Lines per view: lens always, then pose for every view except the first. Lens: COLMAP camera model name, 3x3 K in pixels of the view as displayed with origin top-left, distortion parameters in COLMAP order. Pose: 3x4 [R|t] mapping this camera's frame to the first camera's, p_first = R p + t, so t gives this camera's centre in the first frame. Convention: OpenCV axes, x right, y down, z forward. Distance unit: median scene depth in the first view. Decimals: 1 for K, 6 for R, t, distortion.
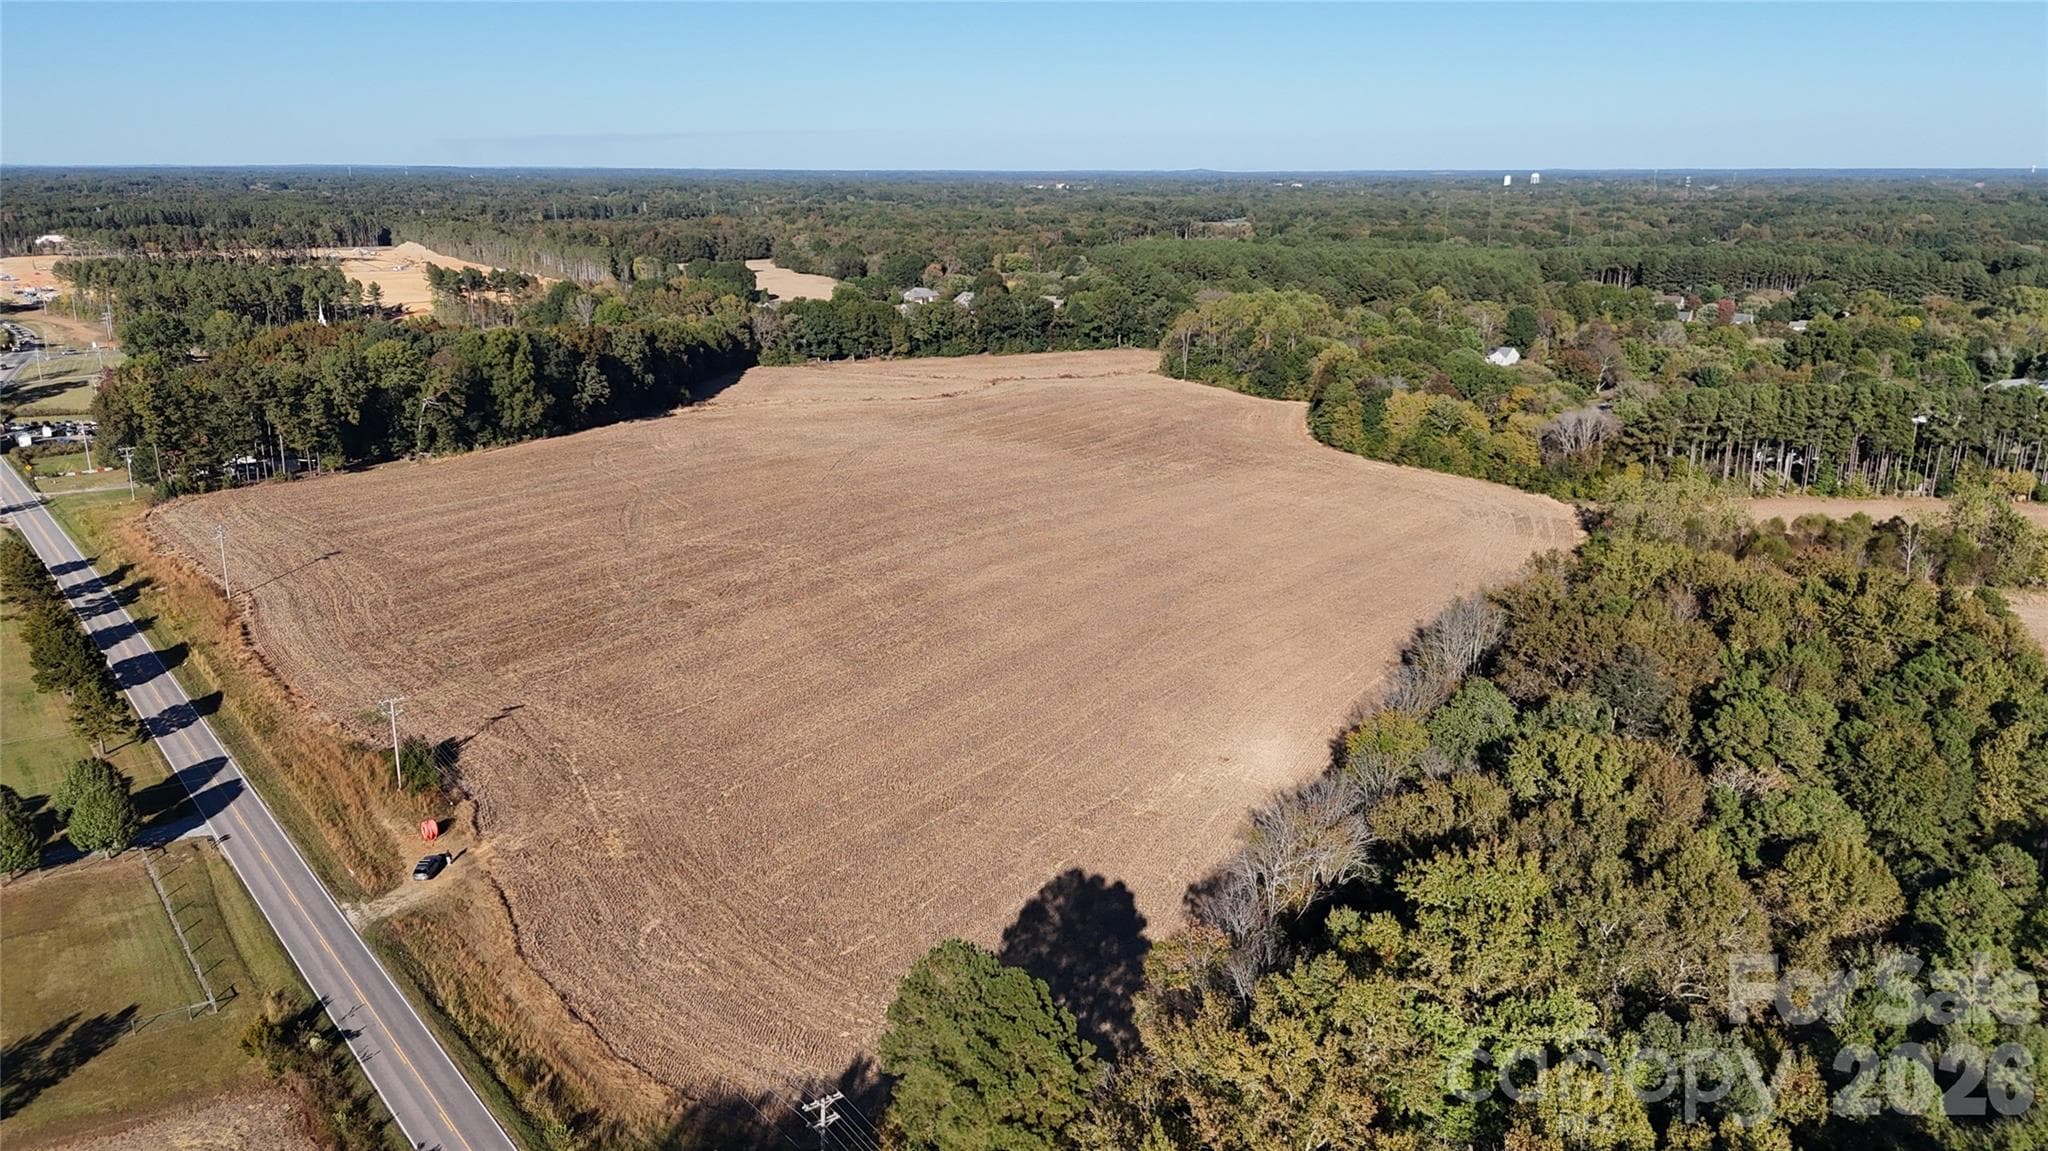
lens RADIAL K [[1514.6, 0, 1023.5], [0, 1514.6, 575.2], [0, 0, 1]] dist [0.076497, -0.074295]
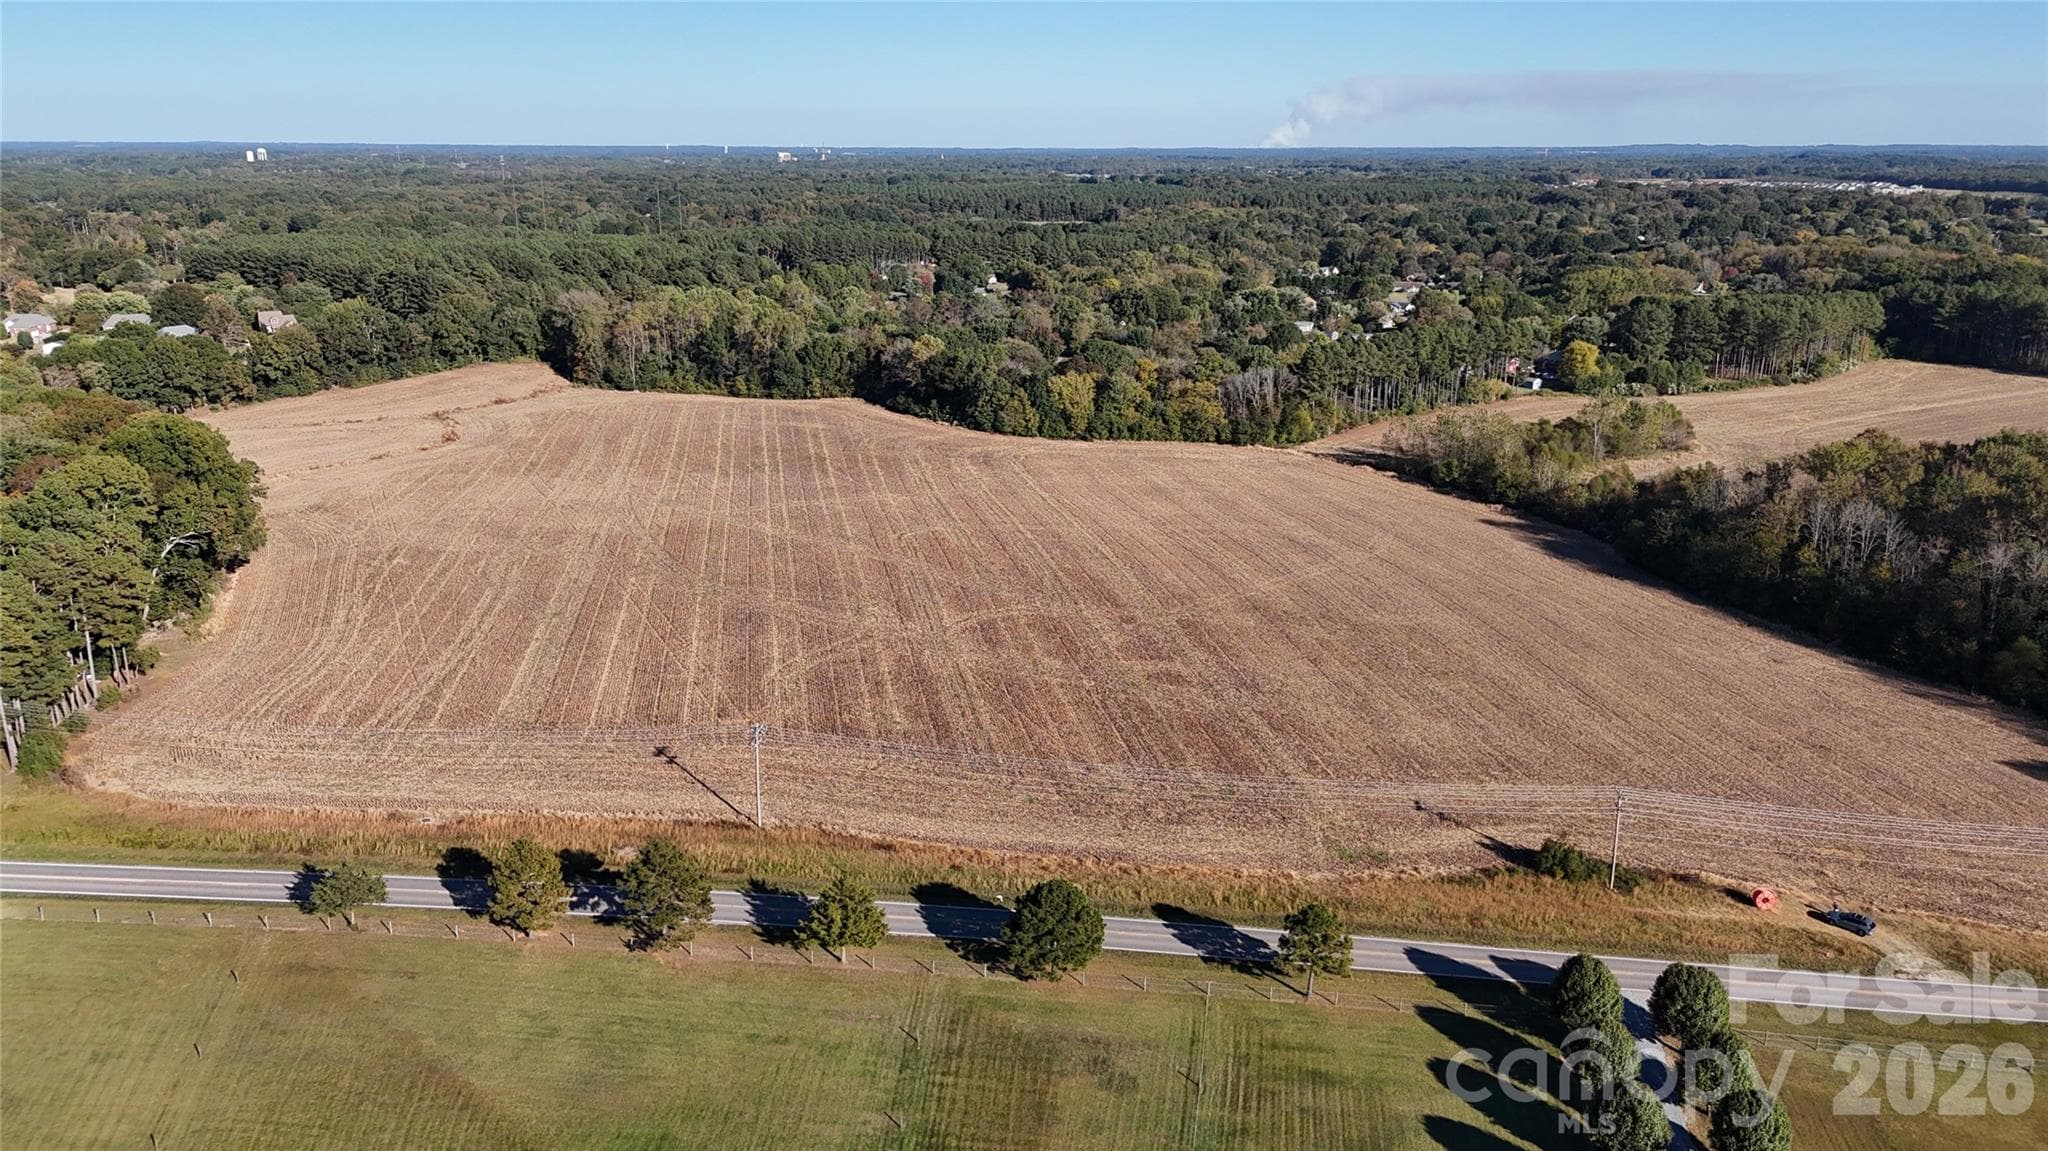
lens RADIAL K [[1514.6, 0, 1032.9], [0, 1514.6, 591.4], [0, 0, 1]] dist [0.076497, -0.074295]
pose [[0.689335, -0.205268, 0.694754, -0.579280], [0.187756, 0.976871, 0.102329, -0.088734], [-0.699690, 0.059905, 0.711931, 0.276766]]
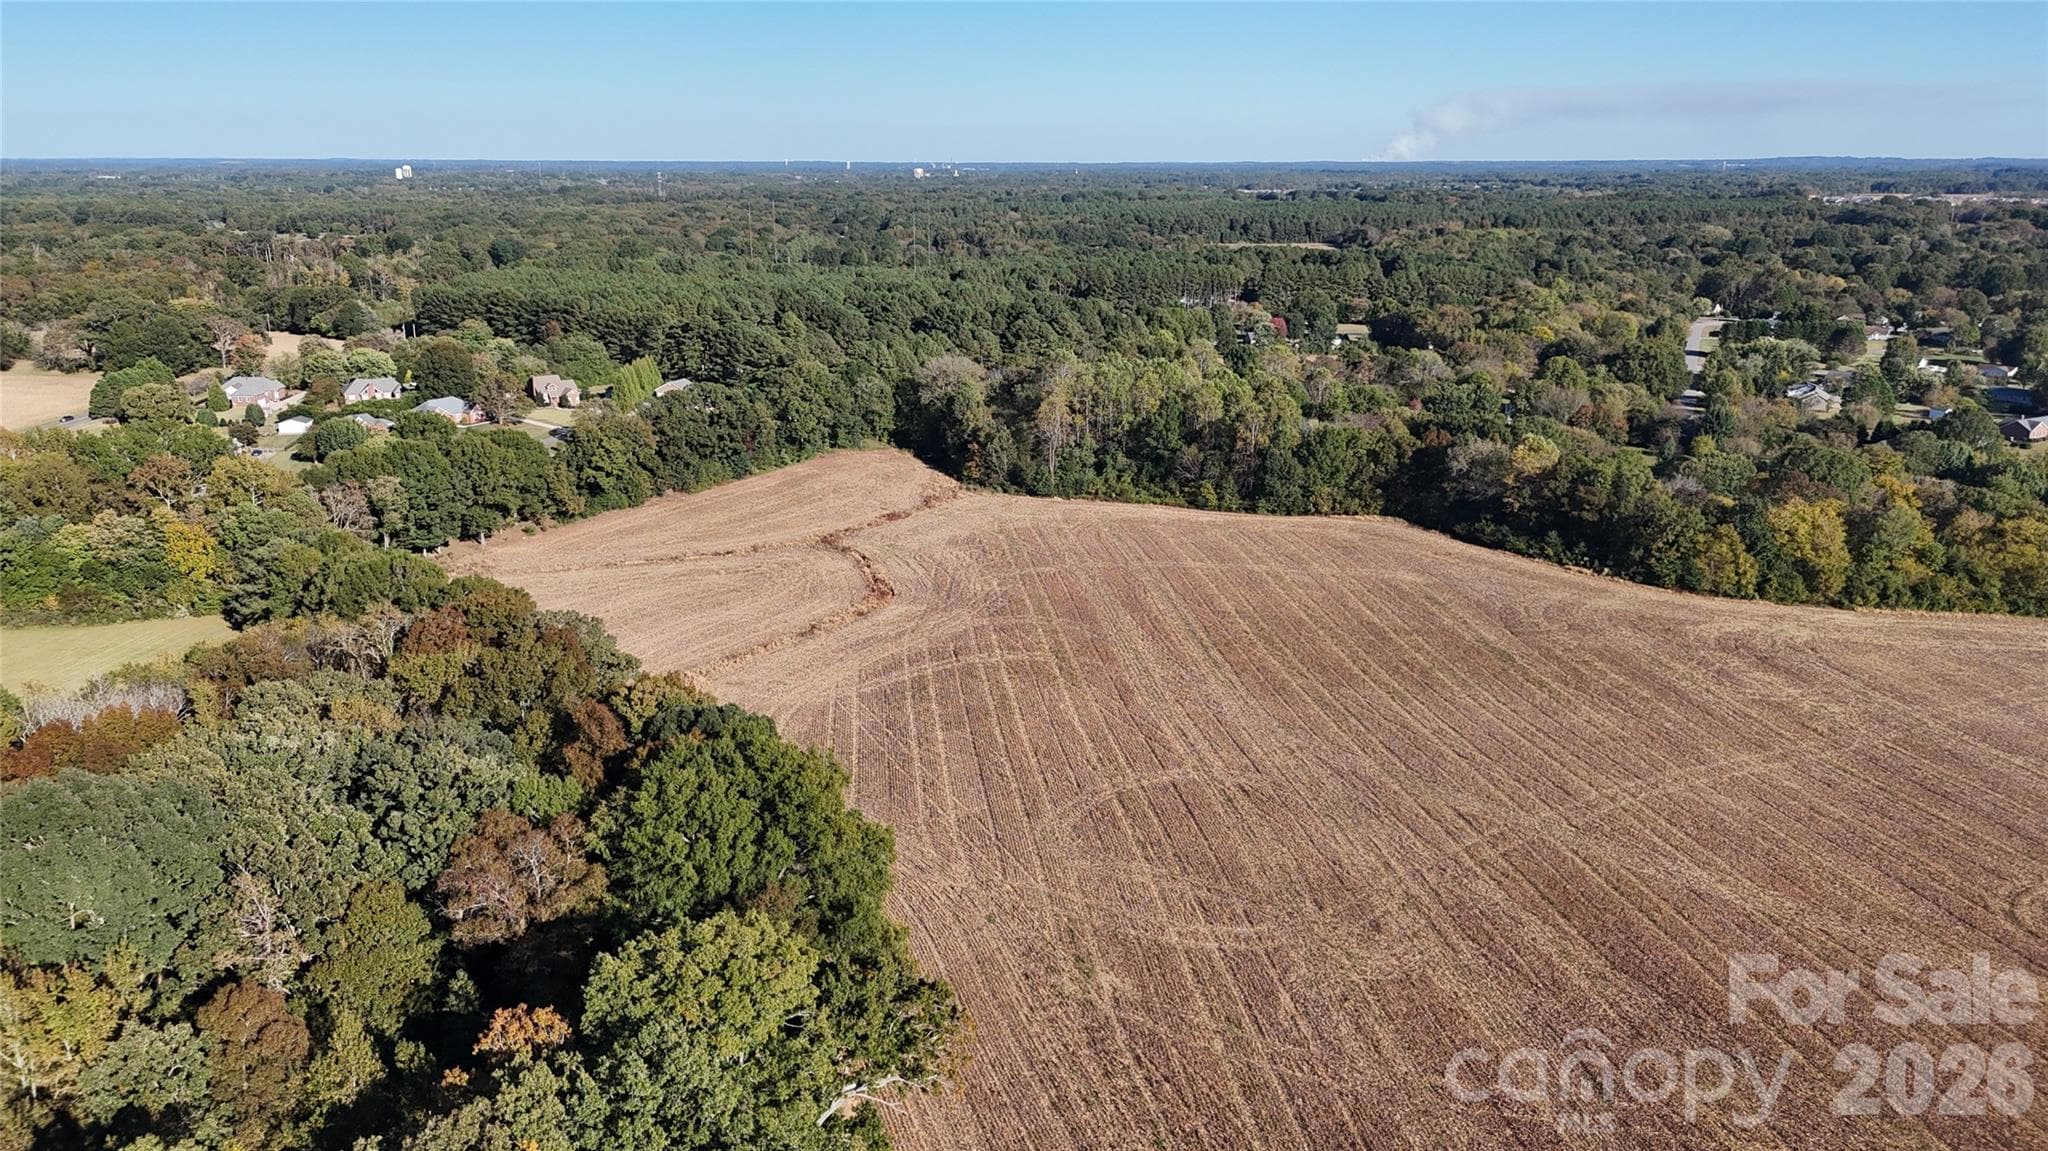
lens RADIAL K [[1514.6, 0, 1028.5], [0, 1514.6, 591.0], [0, 0, 1]] dist [0.076497, -0.074295]
pose [[0.736859, -0.187140, 0.649628, -0.515503], [0.177206, 0.980790, 0.081538, -0.214111], [-0.652408, 0.055036, 0.755867, 0.740629]]
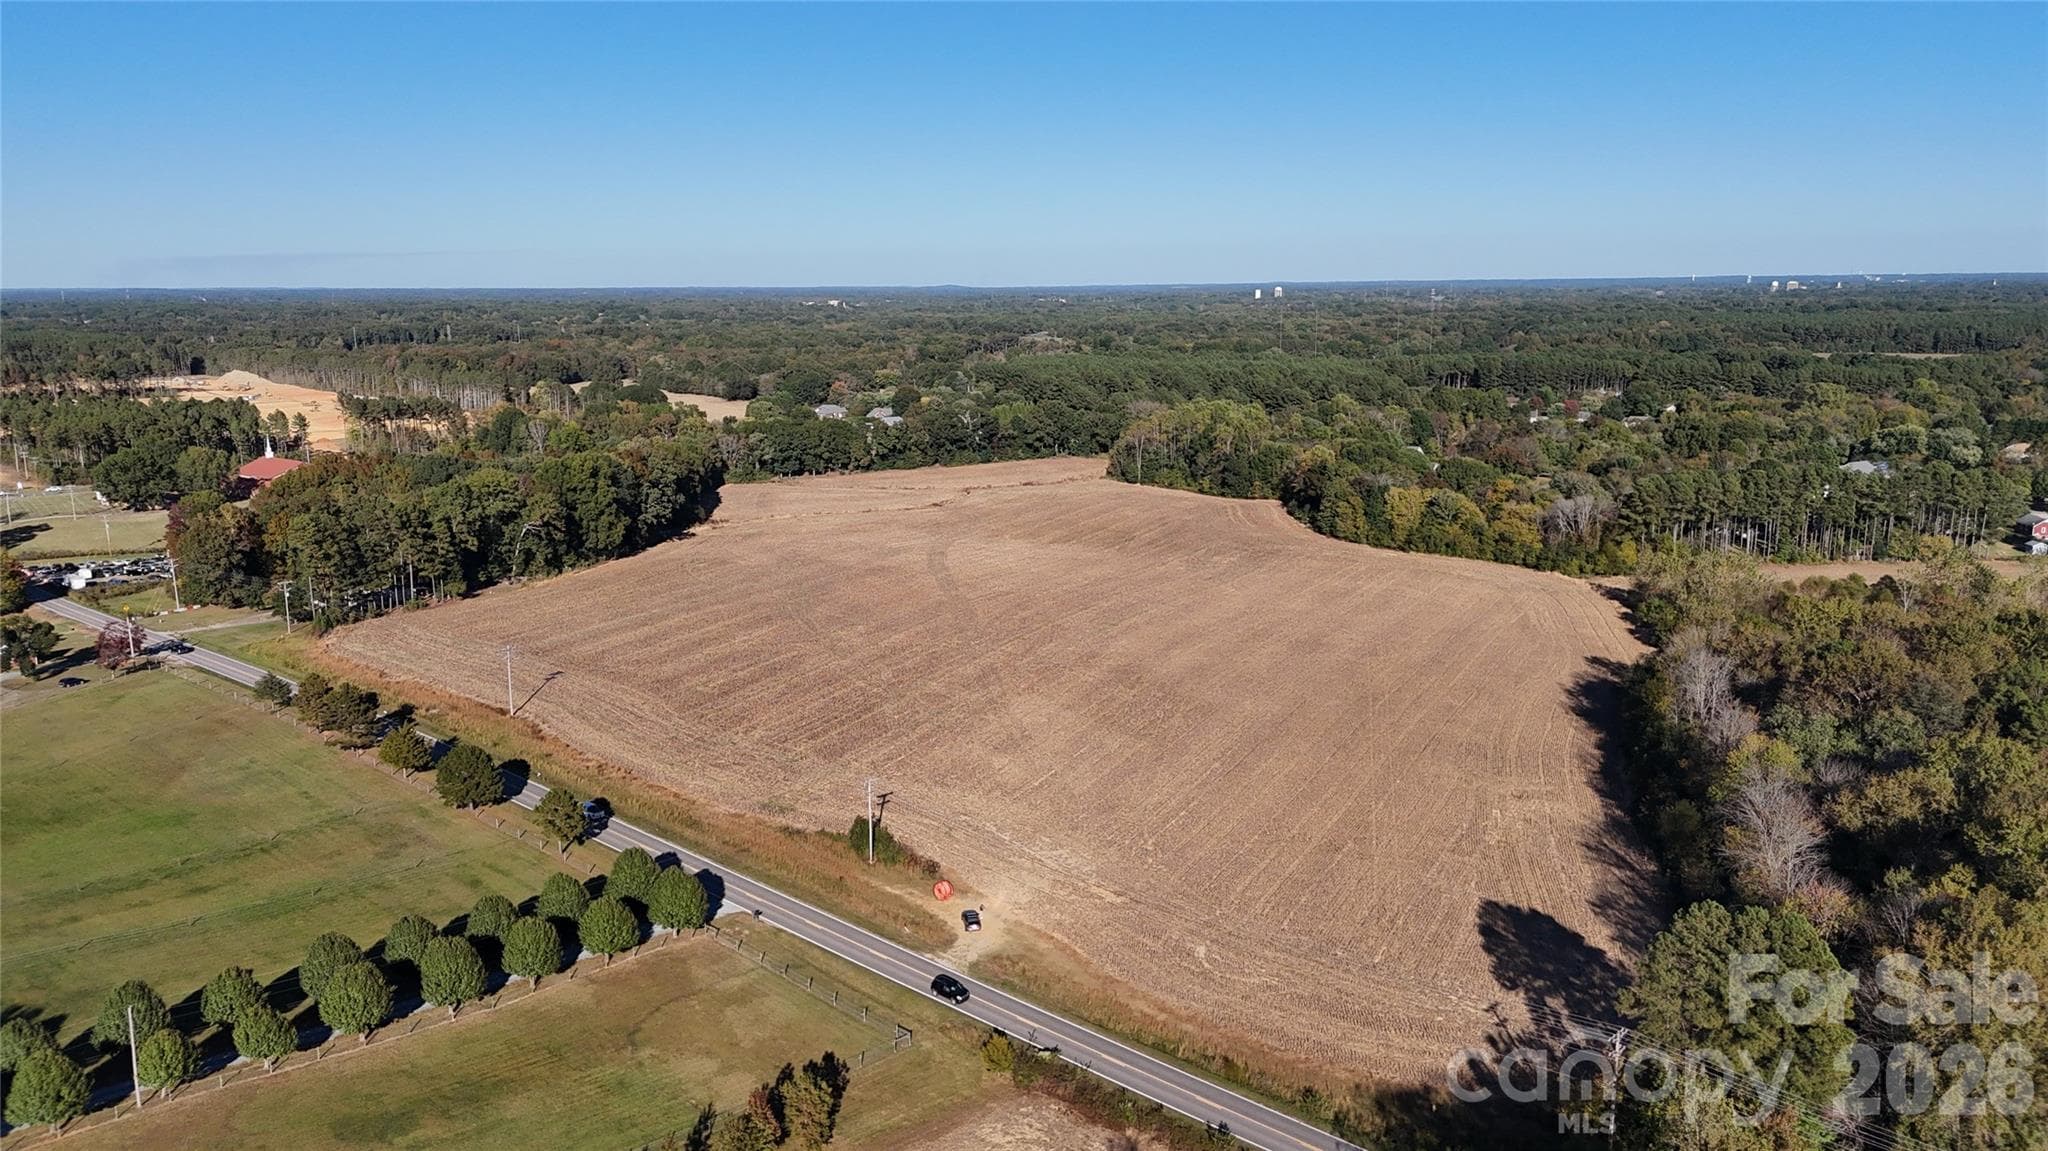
lens RADIAL K [[1514.6, 0, 1025.0], [0, 1514.6, 573.0], [0, 0, 1]] dist [0.076497, -0.074295]
pose [[0.986410, -0.041220, 0.159048, -0.217833], [0.052701, 0.996247, -0.068657, 0.005344], [-0.155621, 0.076106, 0.984881, -0.058835]]
